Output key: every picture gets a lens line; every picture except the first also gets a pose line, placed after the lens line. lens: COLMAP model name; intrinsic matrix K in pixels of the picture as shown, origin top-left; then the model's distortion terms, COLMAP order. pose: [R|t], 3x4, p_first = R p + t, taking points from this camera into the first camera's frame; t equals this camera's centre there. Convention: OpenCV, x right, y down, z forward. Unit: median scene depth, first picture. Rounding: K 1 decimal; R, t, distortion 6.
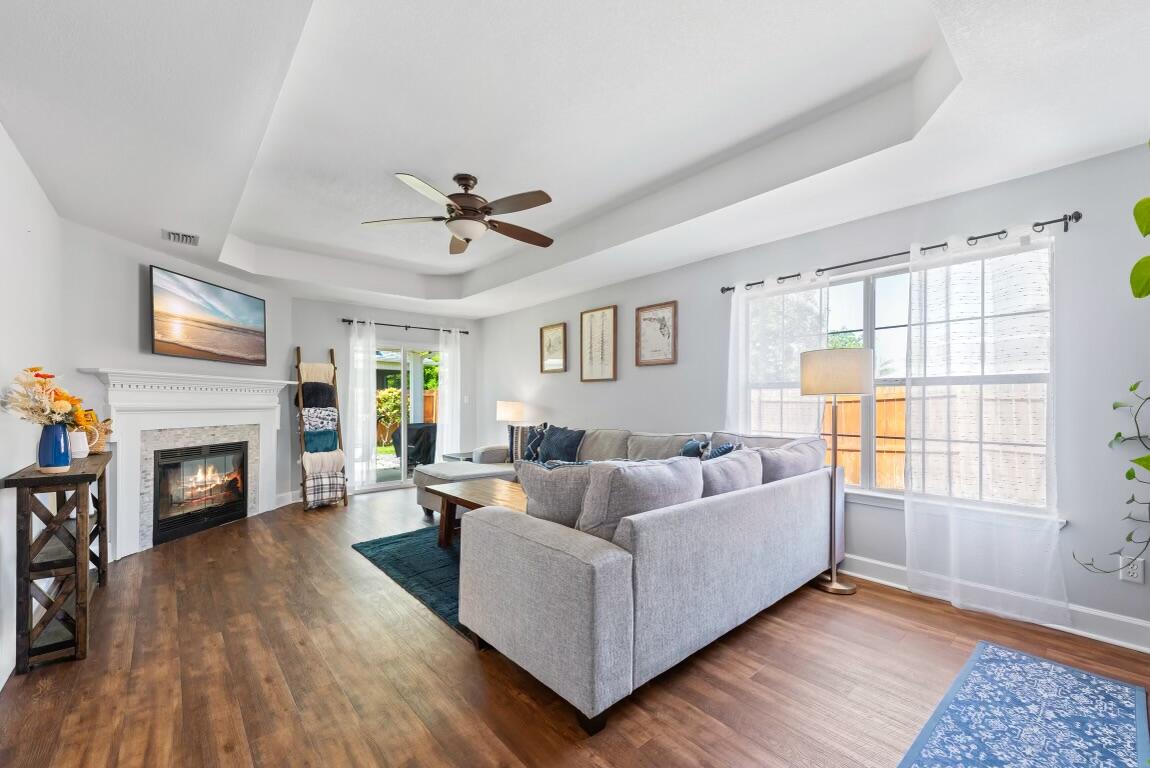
lens RADIAL K [[466.1, 0, 583.2], [0, 466.1, 402.9], [0, 0, 1]] dist [0.011112, -0.001830]
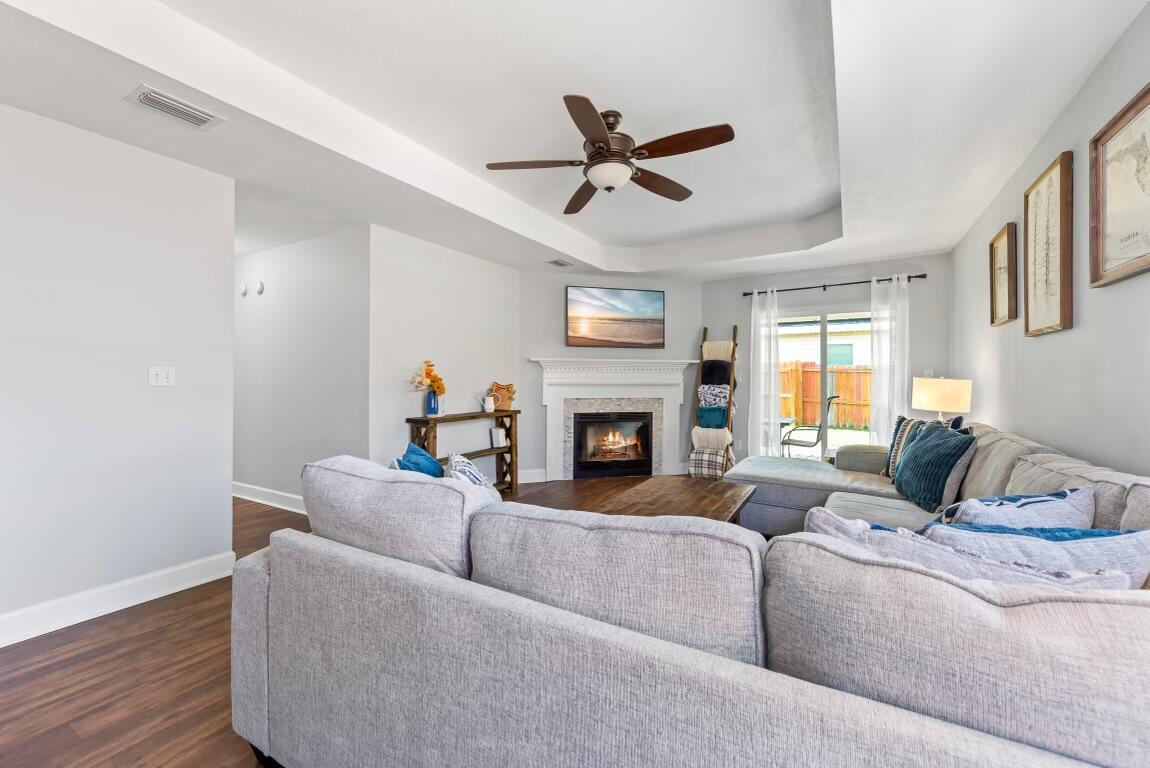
lens RADIAL K [[466.1, 0, 573.1], [0, 466.1, 380.2], [0, 0, 1]] dist [0.011112, -0.001830]
pose [[0.289308, 0.002101, -0.957234, 0.376607], [-0.001772, 0.999997, 0.001659, -0.001390], [0.957235, 0.001216, 0.289310, 0.476870]]
